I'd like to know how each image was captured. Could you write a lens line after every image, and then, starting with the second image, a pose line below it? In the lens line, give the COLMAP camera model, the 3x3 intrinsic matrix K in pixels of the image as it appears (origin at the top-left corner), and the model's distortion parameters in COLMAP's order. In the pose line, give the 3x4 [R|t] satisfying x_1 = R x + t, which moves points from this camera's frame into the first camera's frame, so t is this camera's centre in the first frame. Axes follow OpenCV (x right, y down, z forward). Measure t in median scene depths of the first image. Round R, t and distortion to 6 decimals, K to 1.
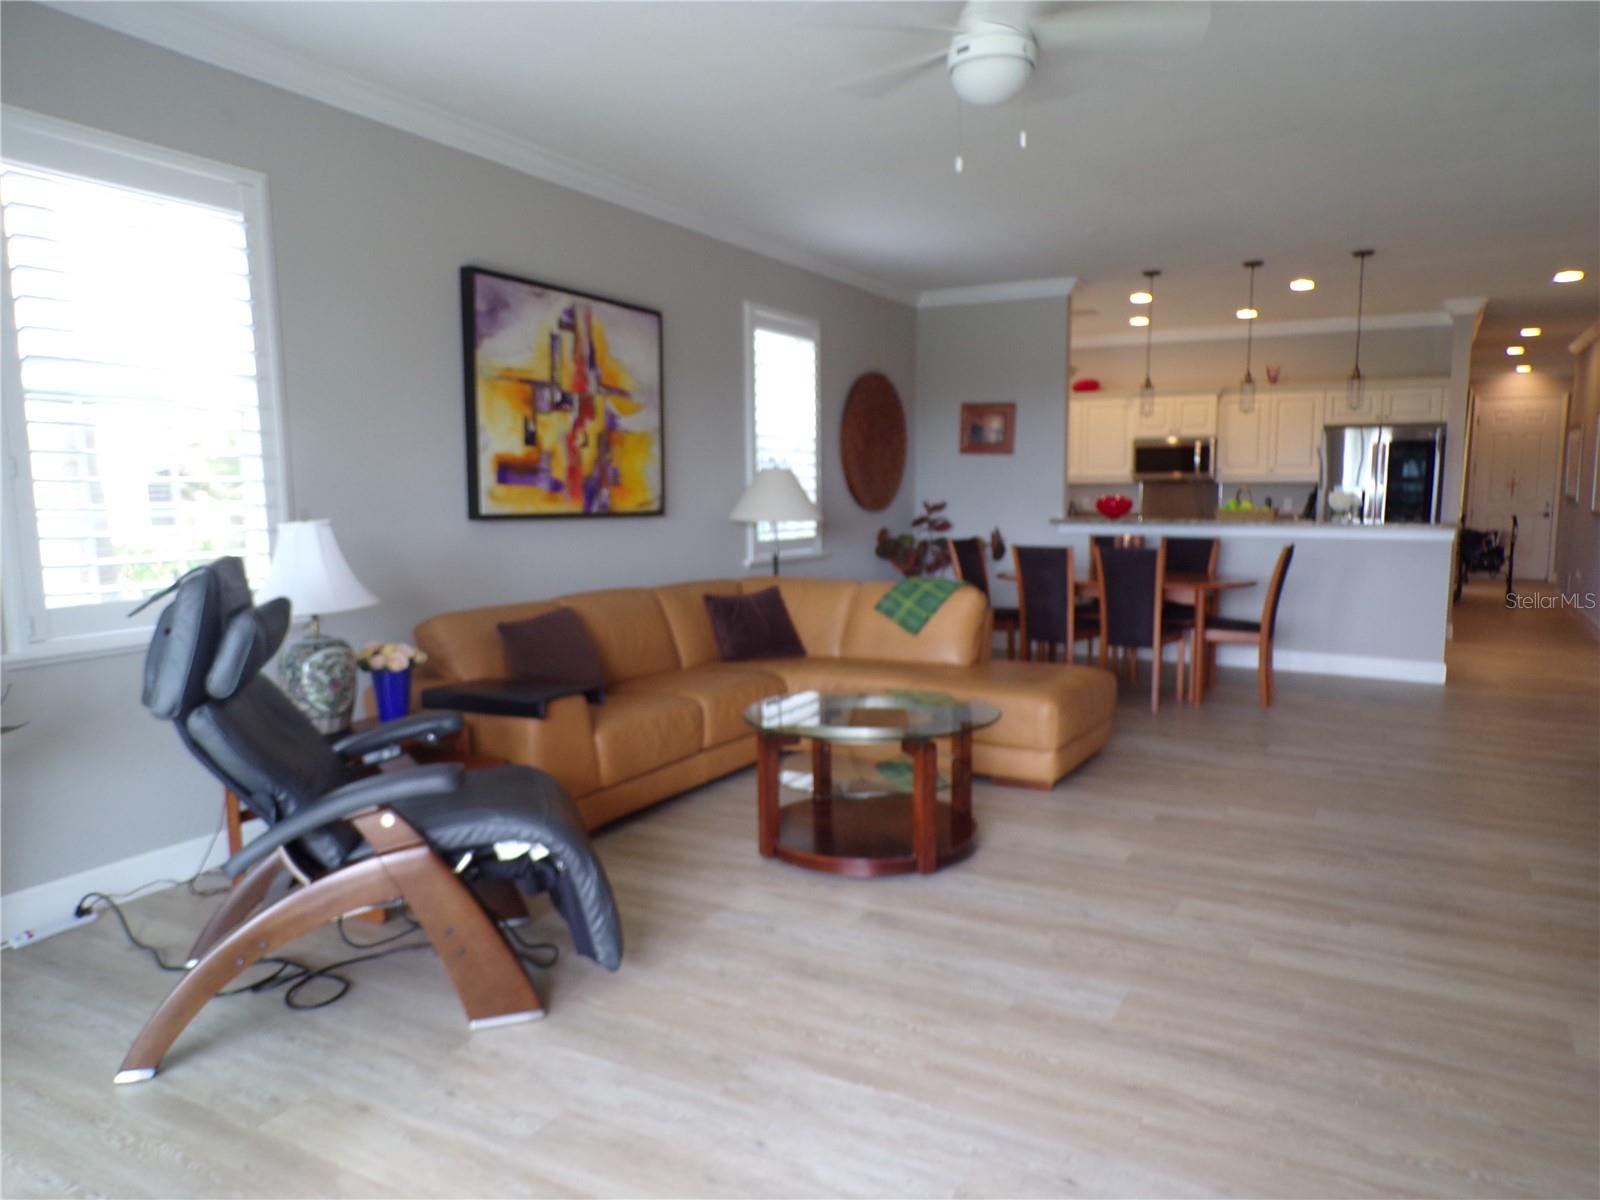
lens RADIAL K [[1099.8, 0, 801.5], [0, 1099.8, 614.3], [0, 0, 1]] dist [-0.011584, 0.029937]
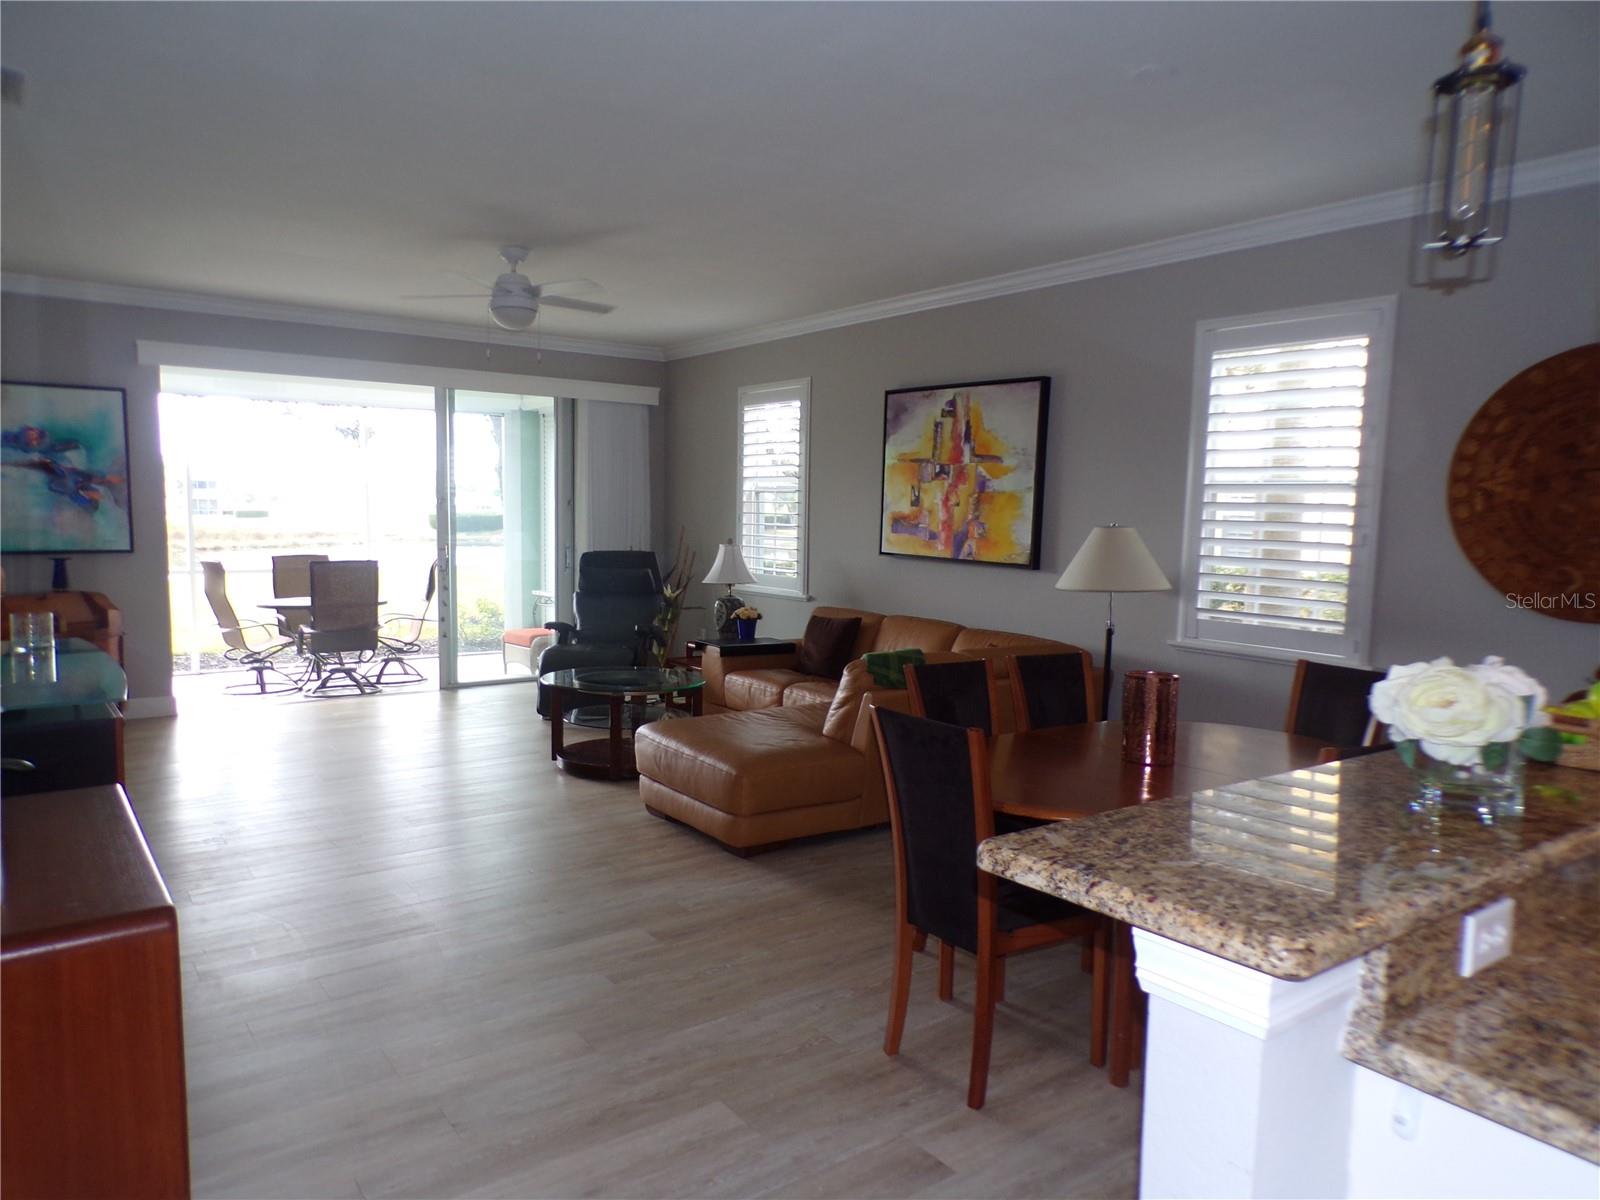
lens RADIAL K [[1099.8, 0, 812.1], [0, 1099.8, 603.4], [0, 0, 1]] dist [-0.011584, 0.029937]
pose [[-0.386656, 0.083594, -0.918428, 0.996526], [-0.119123, 0.983013, 0.139623, -0.192898], [0.914498, 0.163392, -0.370130, 1.293686]]
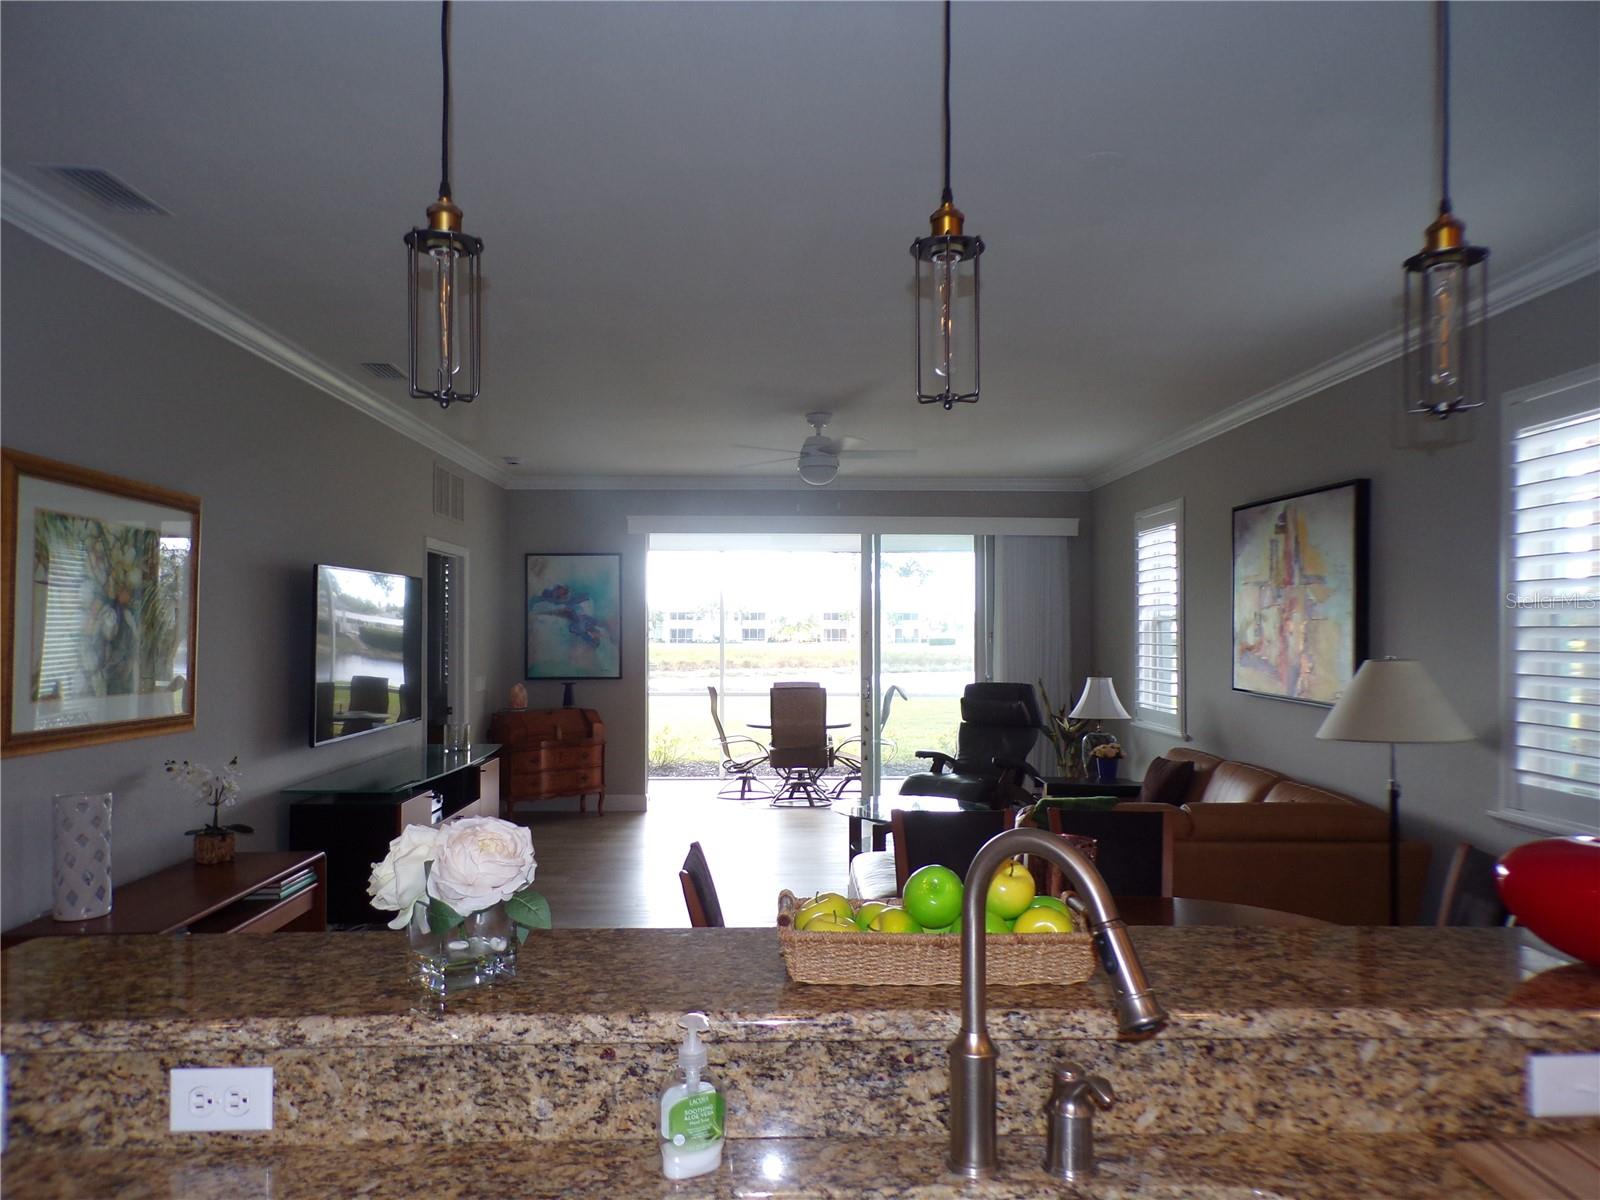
lens RADIAL K [[1099.8, 0, 796.2], [0, 1099.8, 602.9], [0, 0, 1]] dist [-0.011584, 0.029937]
pose [[-0.852803, -0.004965, -0.522209, 0.751520], [-0.054024, 0.995429, 0.078761, -0.235145], [0.519431, 0.095380, -0.849173, 1.610569]]
